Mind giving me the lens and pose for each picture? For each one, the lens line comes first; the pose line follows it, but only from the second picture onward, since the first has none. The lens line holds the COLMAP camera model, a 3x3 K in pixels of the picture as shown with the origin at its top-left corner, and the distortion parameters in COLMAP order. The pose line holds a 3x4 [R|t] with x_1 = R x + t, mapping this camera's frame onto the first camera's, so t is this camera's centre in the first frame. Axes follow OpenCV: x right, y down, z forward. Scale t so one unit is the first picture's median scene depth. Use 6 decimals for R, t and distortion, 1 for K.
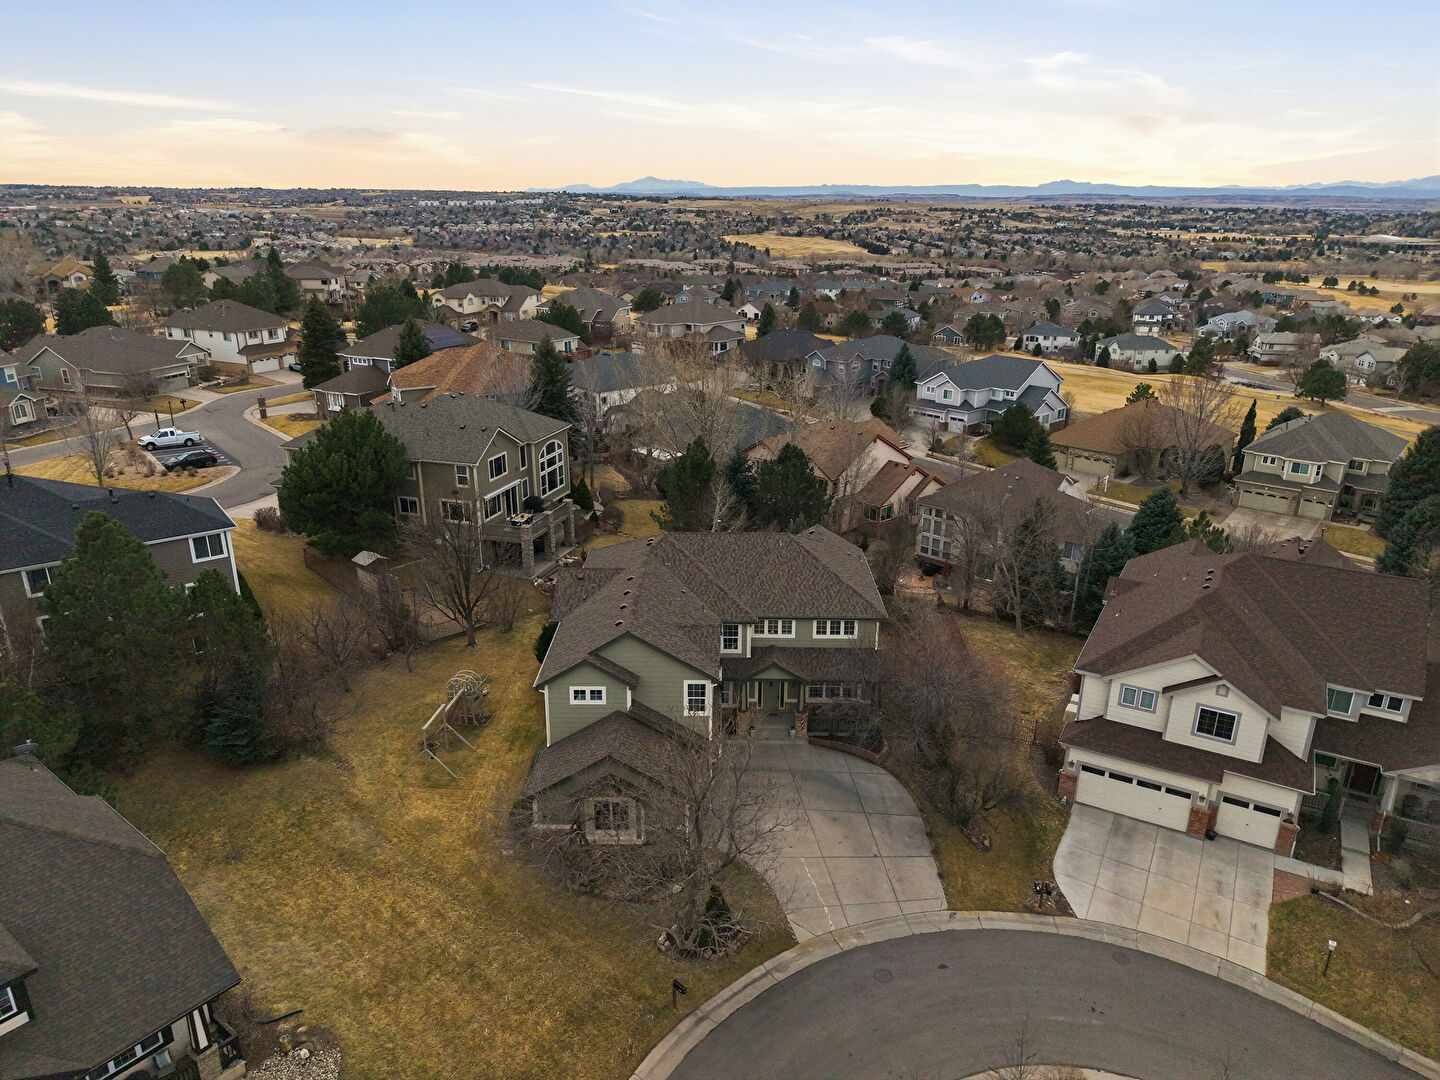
lens RADIAL K [[978.0, 0, 723.2], [0, 978.0, 516.8], [0, 0, 1]] dist [-0.000781, -0.003608]
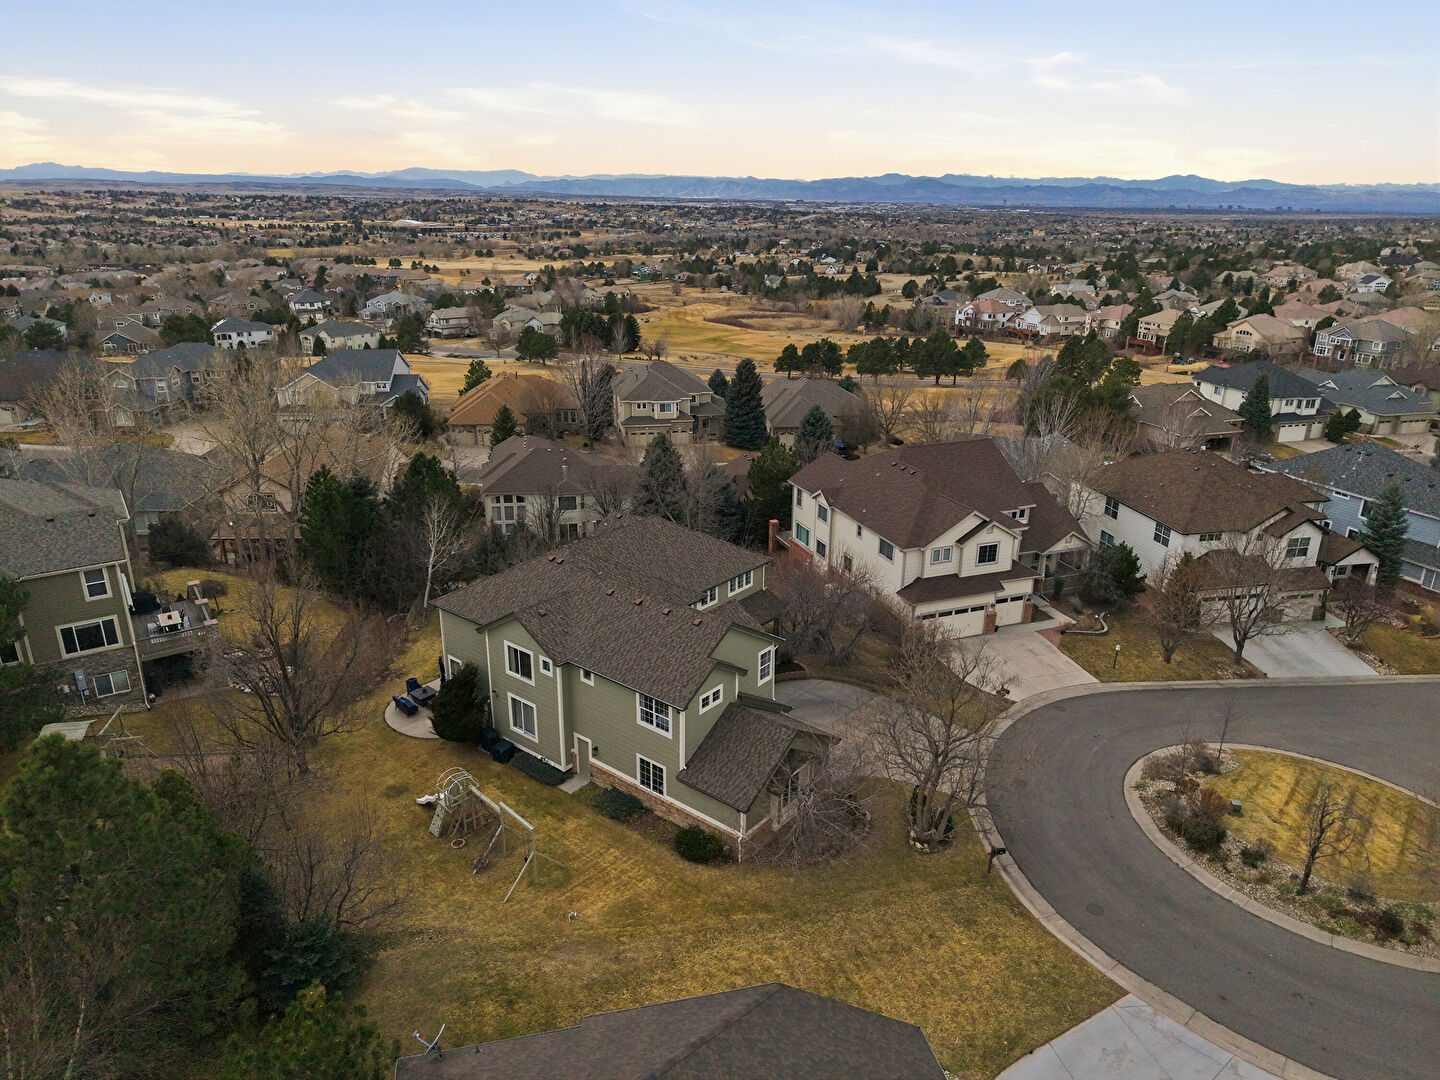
lens RADIAL K [[966.2, 0, 720.0], [0, 966.2, 540.0], [0, 0, 1]] dist [0.002427, 0.000655]
pose [[0.621392, -0.258888, 0.739493, -0.332322], [0.231744, 0.962332, 0.142168, -0.044176], [-0.748443, 0.083031, 0.657981, 0.139520]]
